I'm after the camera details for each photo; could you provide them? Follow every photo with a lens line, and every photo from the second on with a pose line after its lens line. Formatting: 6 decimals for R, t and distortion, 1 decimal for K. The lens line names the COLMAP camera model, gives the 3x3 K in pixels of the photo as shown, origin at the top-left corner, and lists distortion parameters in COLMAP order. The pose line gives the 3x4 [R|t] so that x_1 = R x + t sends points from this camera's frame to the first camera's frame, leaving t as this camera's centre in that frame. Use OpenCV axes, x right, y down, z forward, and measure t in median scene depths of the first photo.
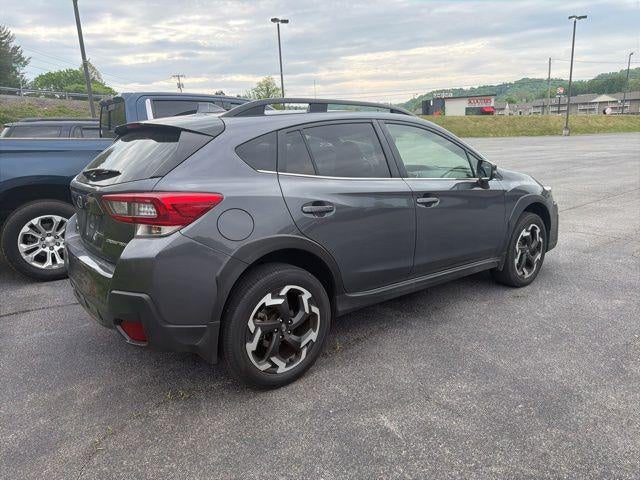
lens RADIAL K [[451.1, 0, 319.3], [0, 451.1, 232.5], [0, 0, 1]] dist [0.030549, -0.043003]
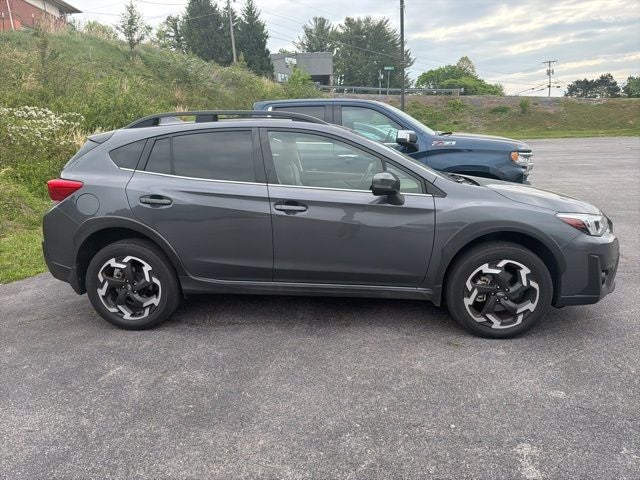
lens RADIAL K [[452.5, 0, 320.0], [0, 452.5, 240.0], [0, 0, 1]] dist [0.019884, -0.028561]
pose [[0.722508, 0.159756, -0.672652, 1.175171], [-0.136803, 0.986734, 0.087408, -0.117891], [0.677693, 0.028868, 0.734778, 0.374949]]
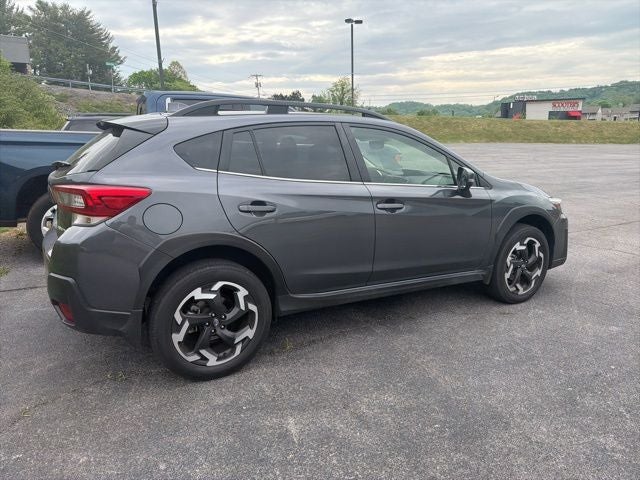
lens RADIAL K [[451.1, 0, 319.3], [0, 451.1, 232.5], [0, 0, 1]] dist [0.030549, -0.043003]
pose [[0.986810, 0.060145, -0.150296, 0.286142], [-0.060208, 0.998177, 0.004133, -0.011127], [0.150270, 0.004971, 0.988632, 0.015104]]
